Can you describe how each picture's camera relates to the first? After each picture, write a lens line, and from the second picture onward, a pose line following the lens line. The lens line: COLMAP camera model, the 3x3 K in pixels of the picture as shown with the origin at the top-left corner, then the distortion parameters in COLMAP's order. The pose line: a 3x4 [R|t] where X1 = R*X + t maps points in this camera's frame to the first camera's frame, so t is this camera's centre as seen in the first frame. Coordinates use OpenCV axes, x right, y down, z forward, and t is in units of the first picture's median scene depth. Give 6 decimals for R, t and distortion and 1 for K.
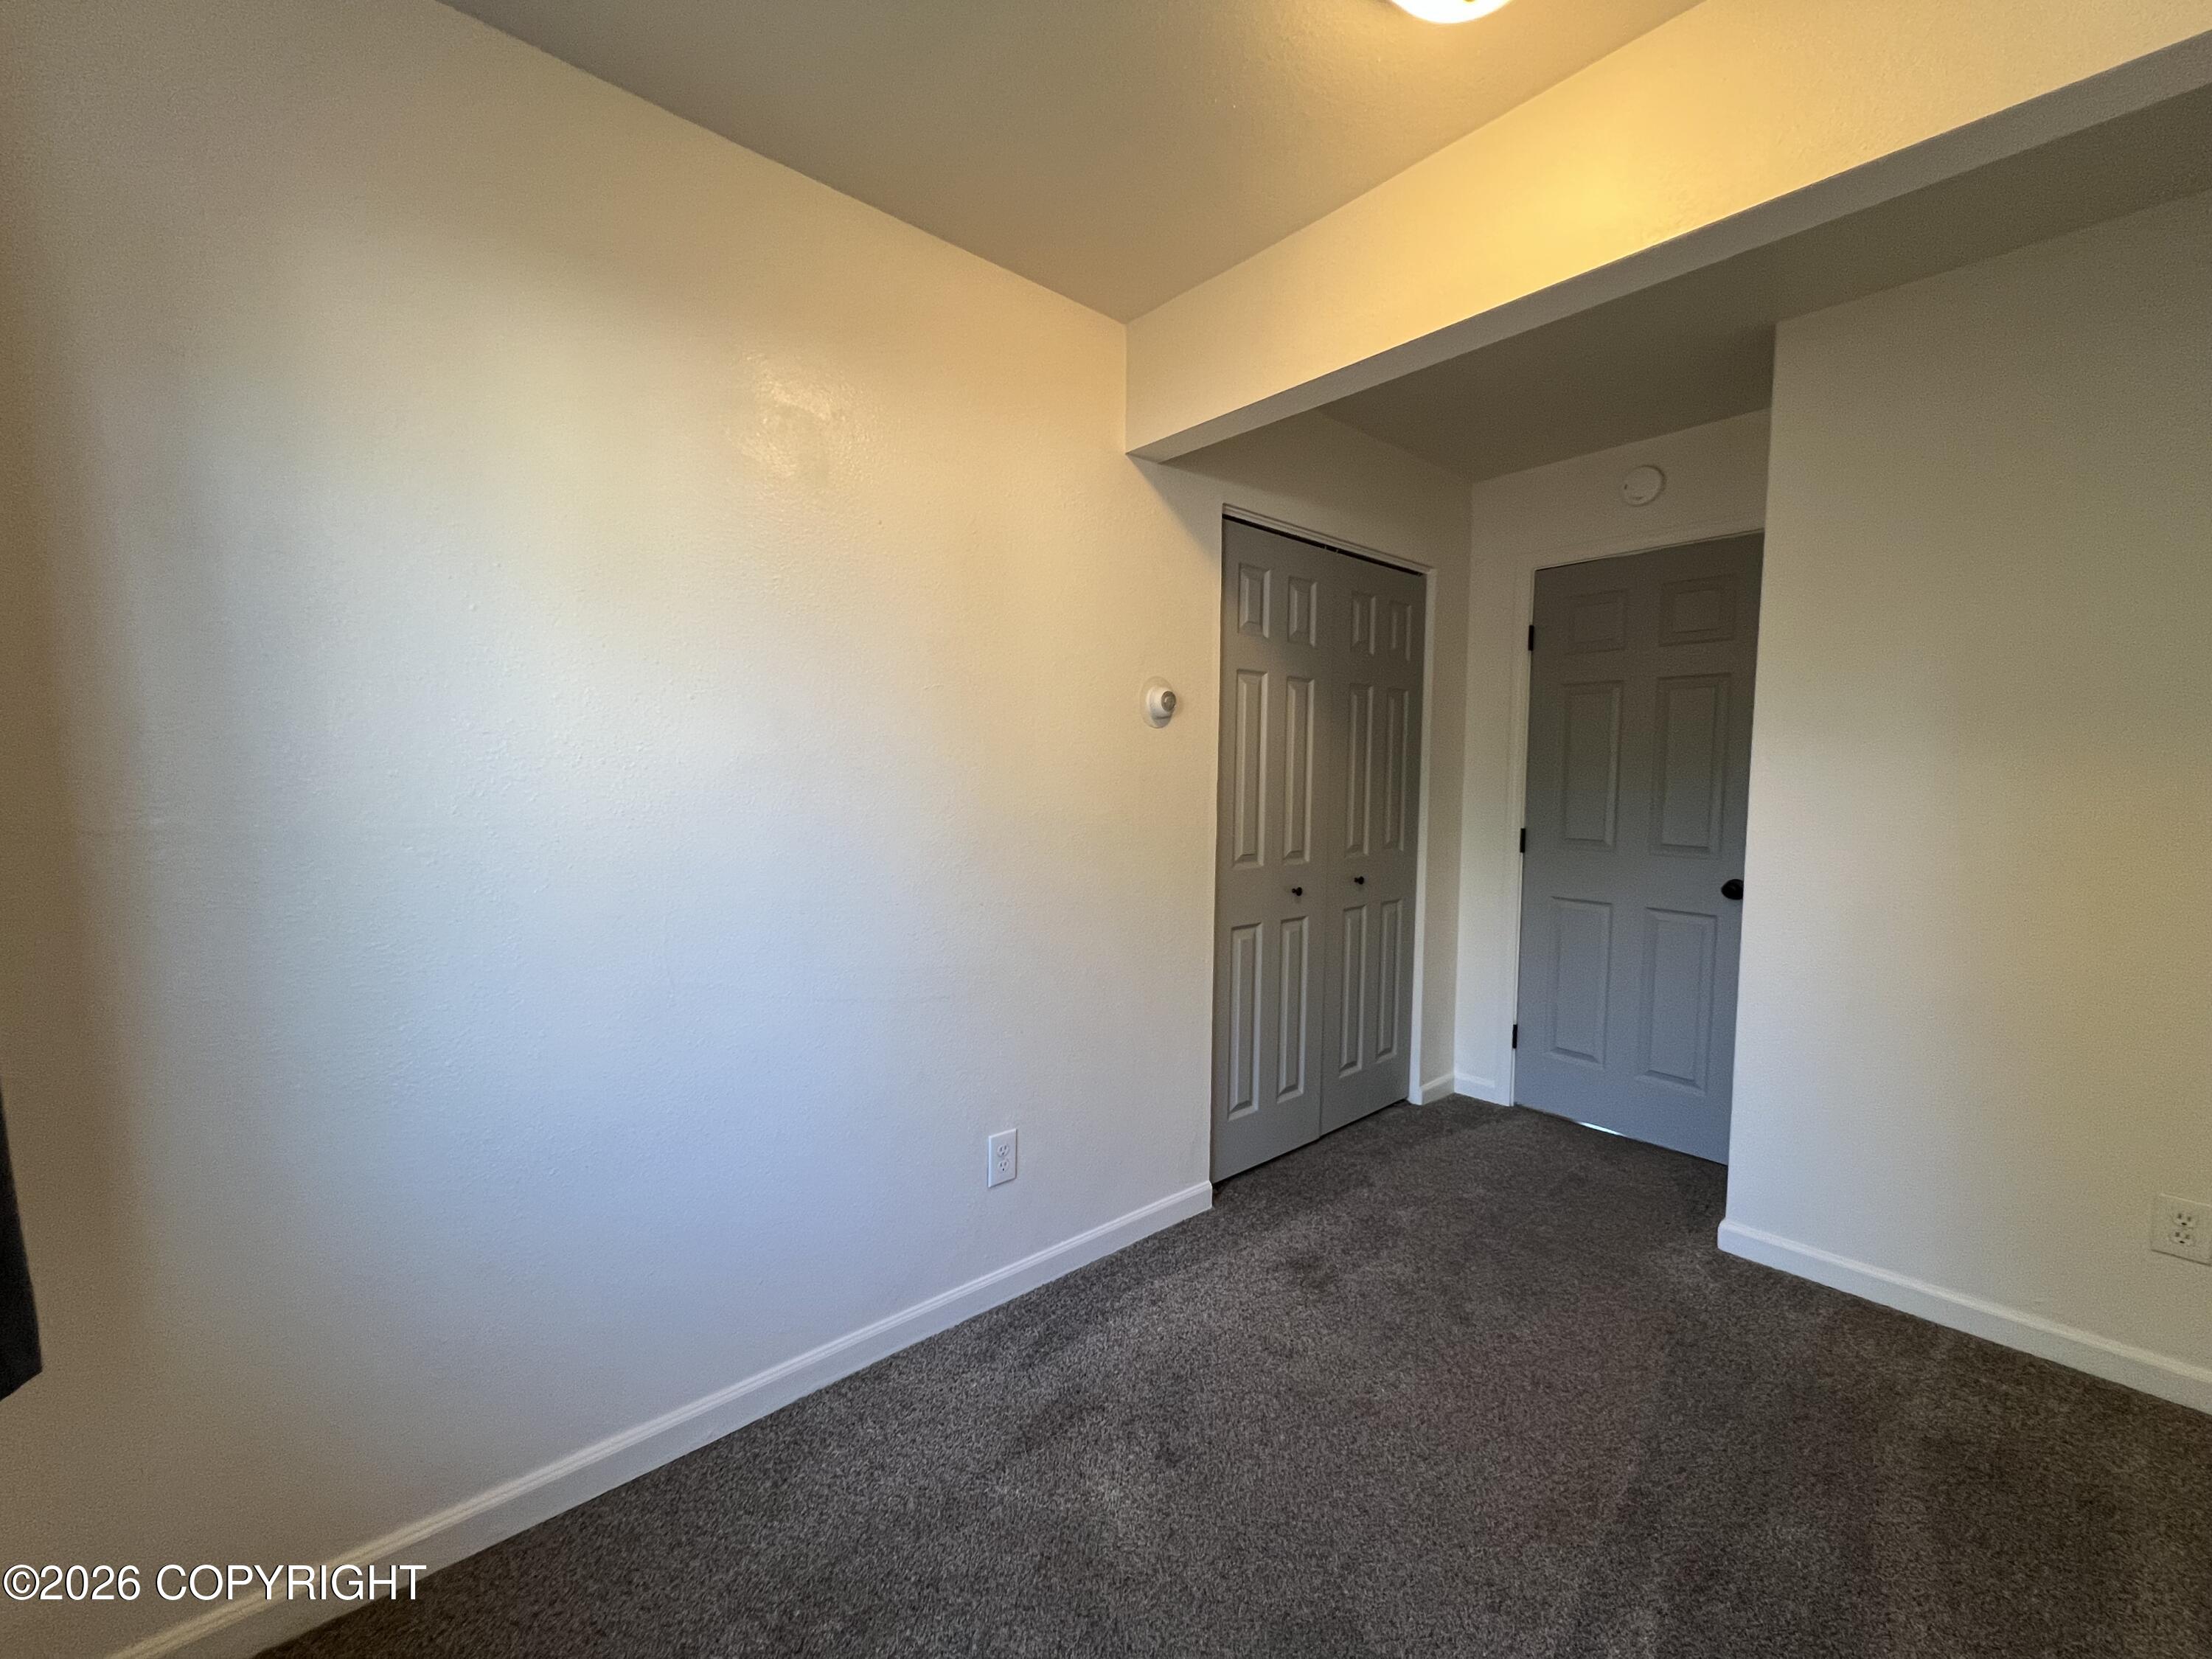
lens RADIAL K [[887.9, 0, 1106.7], [0, 887.9, 834.1], [0, 0, 1]] dist [-0.002095, 0.000923]
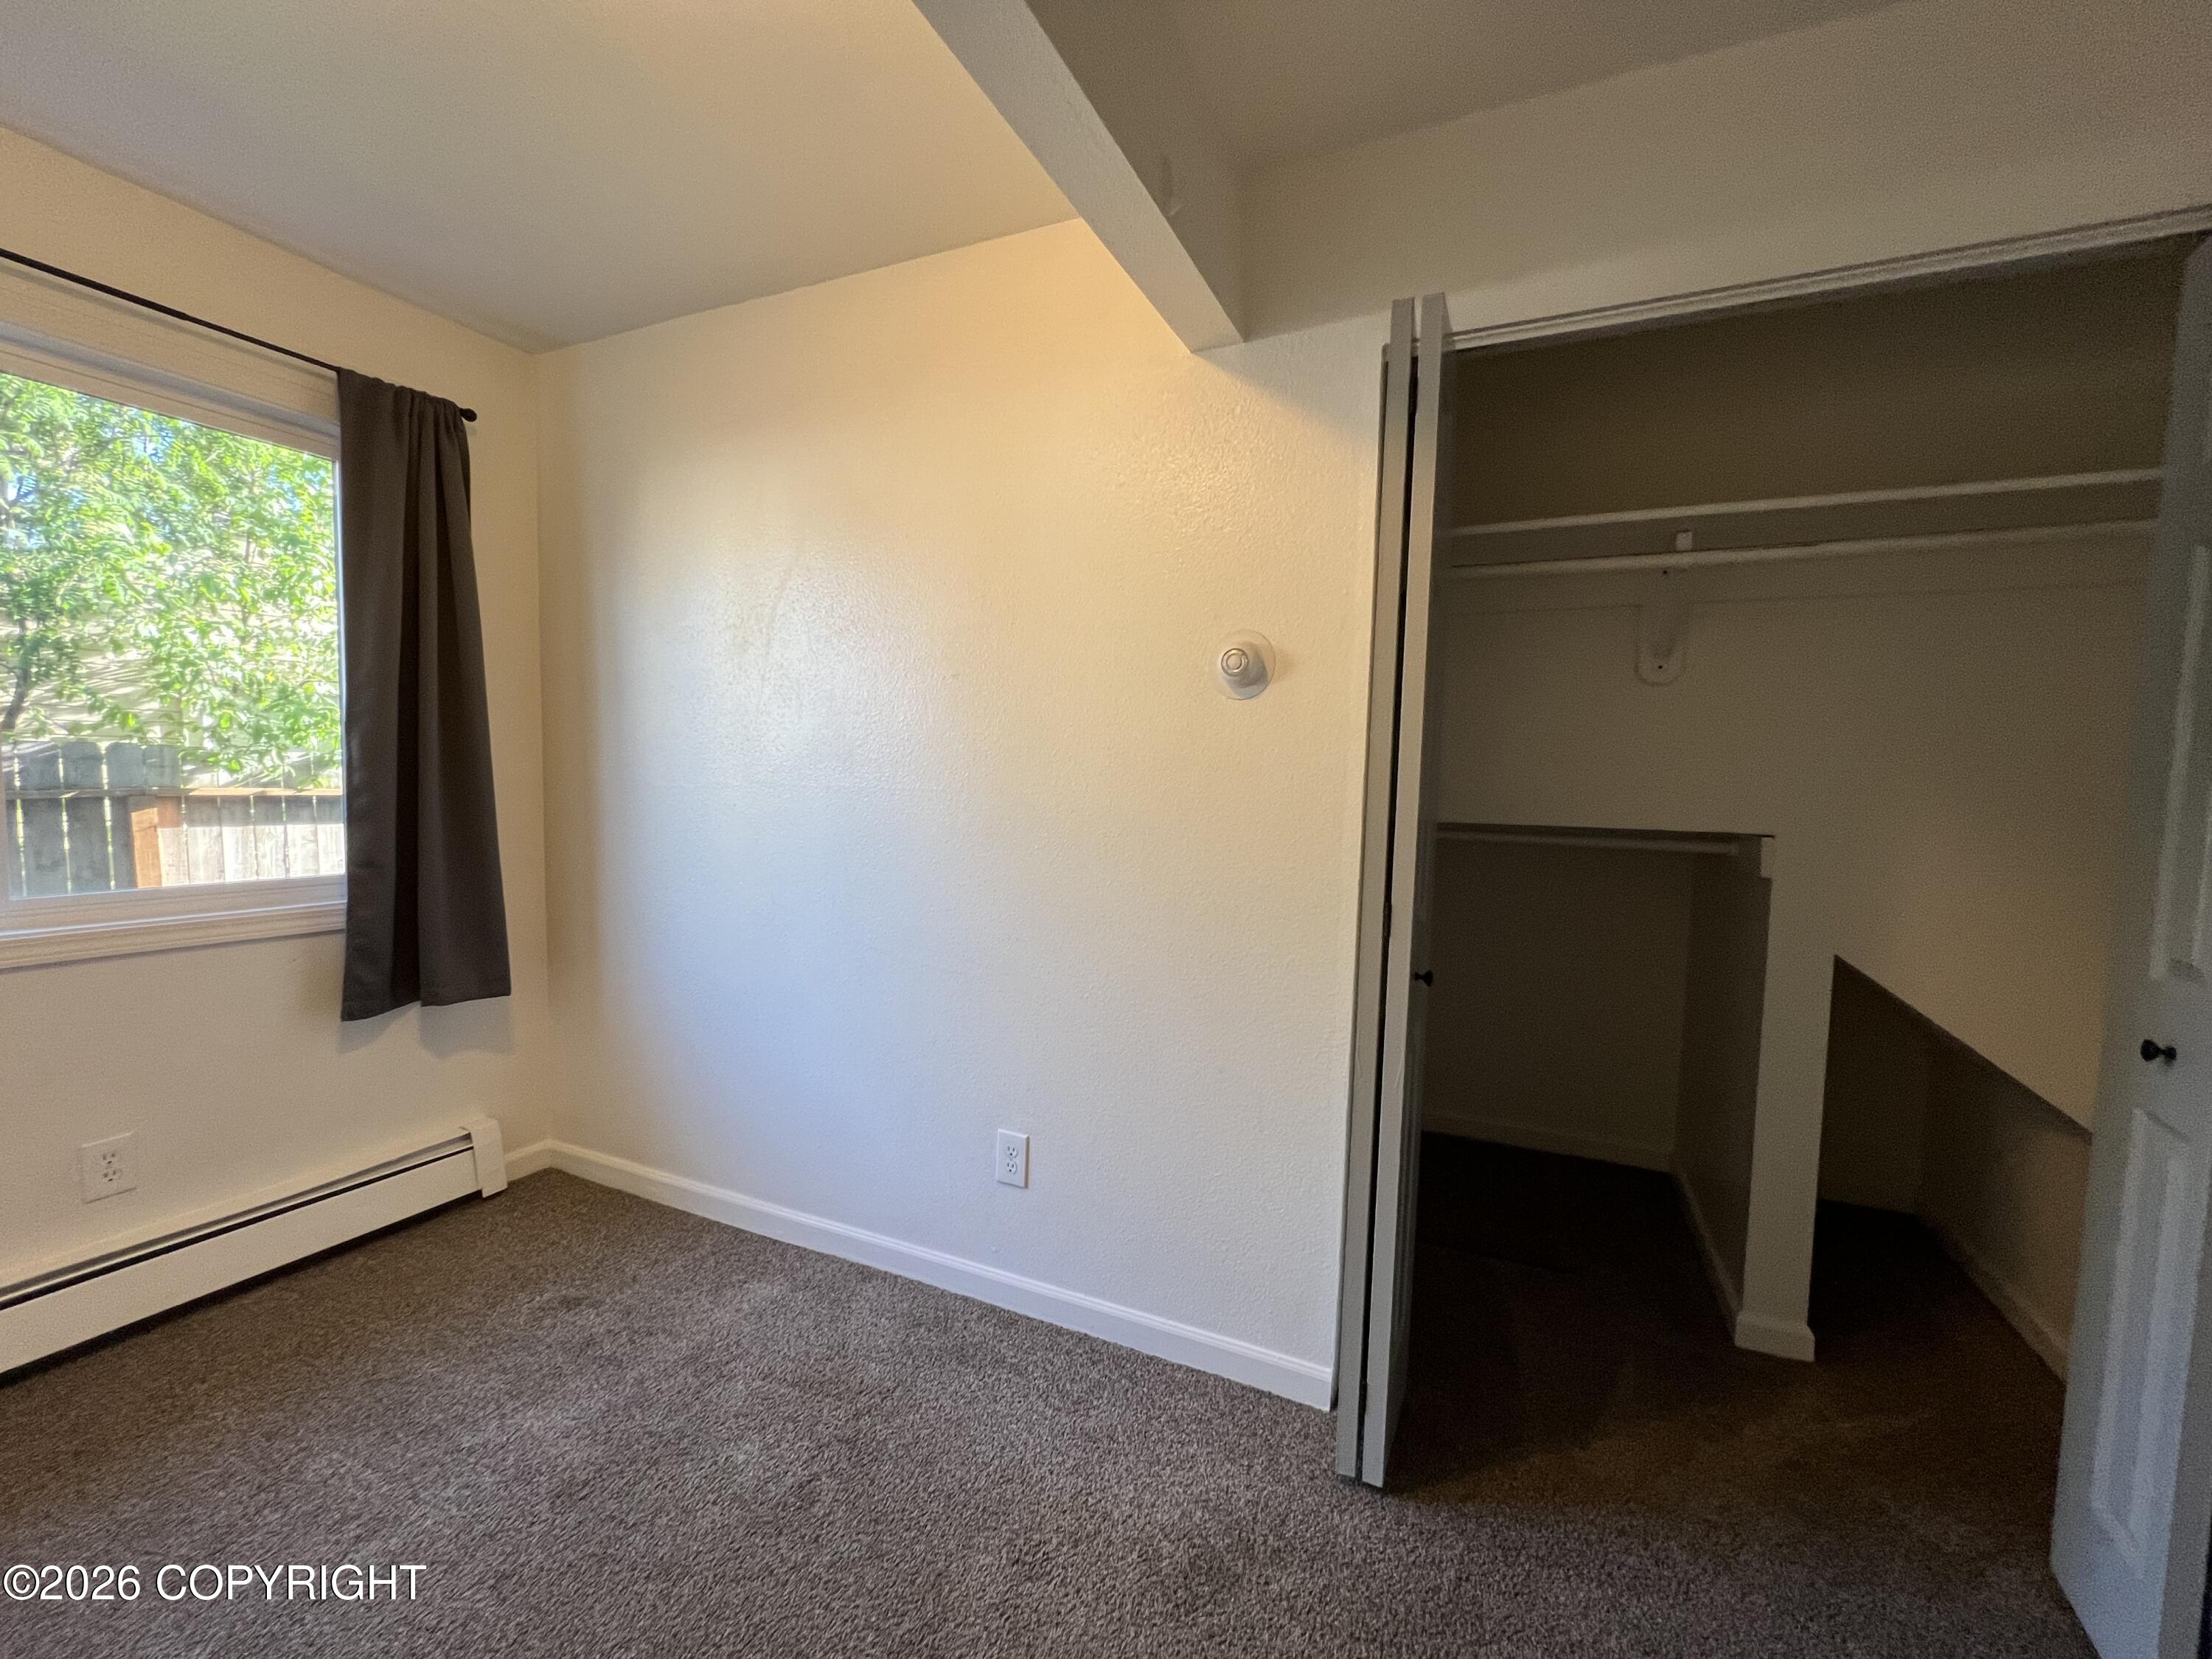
lens RADIAL K [[887.9, 0, 1099.8], [0, 887.9, 833.4], [0, 0, 1]] dist [-0.002095, 0.000923]
pose [[0.415301, 0.058366, -0.907810, 0.786128], [-0.075800, 0.996689, 0.029404, -0.022879], [0.906521, 0.056600, 0.418350, 0.670489]]
